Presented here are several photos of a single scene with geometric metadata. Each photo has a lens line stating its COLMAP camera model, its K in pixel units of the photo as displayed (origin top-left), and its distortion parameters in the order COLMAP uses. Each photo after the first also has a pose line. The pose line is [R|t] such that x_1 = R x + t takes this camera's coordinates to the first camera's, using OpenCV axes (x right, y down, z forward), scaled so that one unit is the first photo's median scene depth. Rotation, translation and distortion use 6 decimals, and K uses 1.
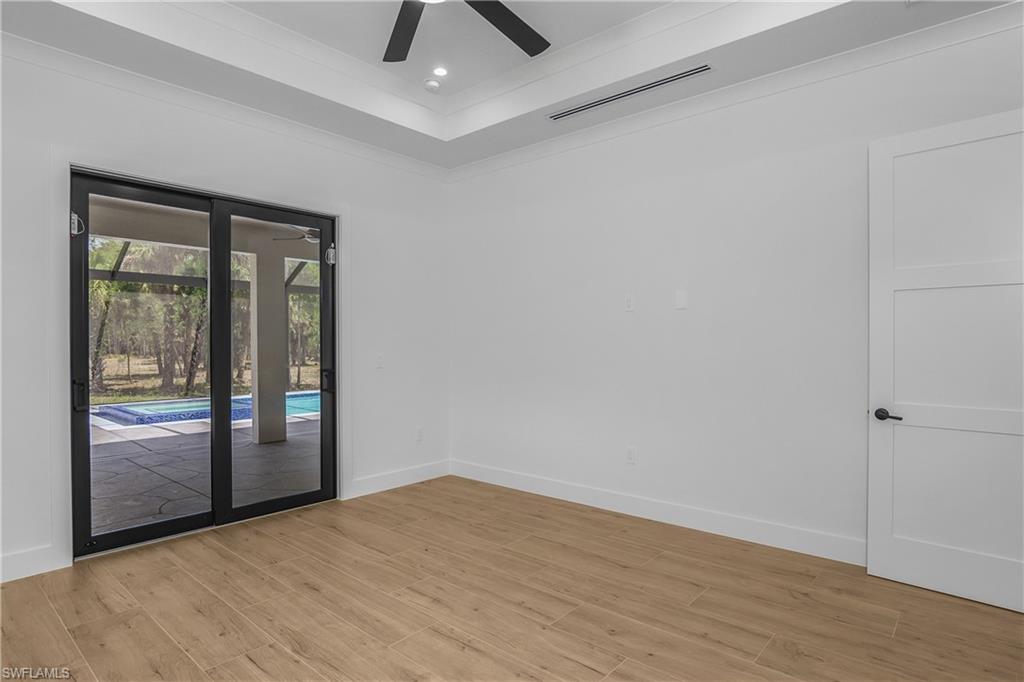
lens RADIAL K [[542.9, 0, 503.9], [0, 542.9, 343.9], [0, 0, 1]] dist [-0.024348, 0.001656]
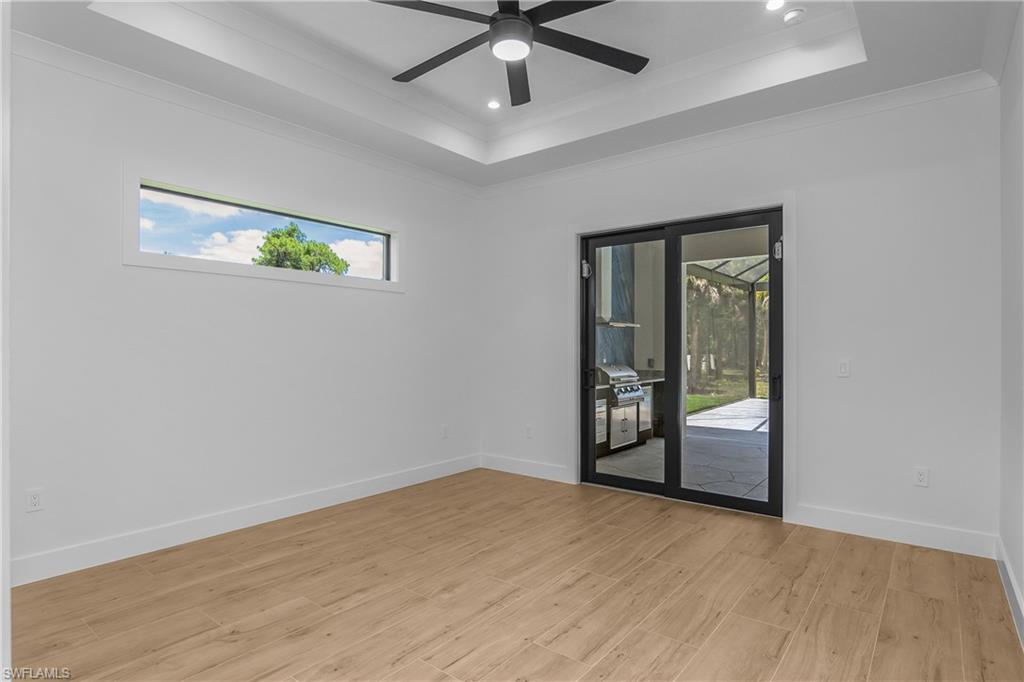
lens RADIAL K [[542.9, 0, 504.3], [0, 542.9, 340.2], [0, 0, 1]] dist [-0.024348, 0.001656]
pose [[0.048002, -0.010814, -0.998789, 0.700271], [-0.002207, 0.999938, -0.010932, 0.001102], [0.998845, 0.002729, 0.047975, 0.612689]]
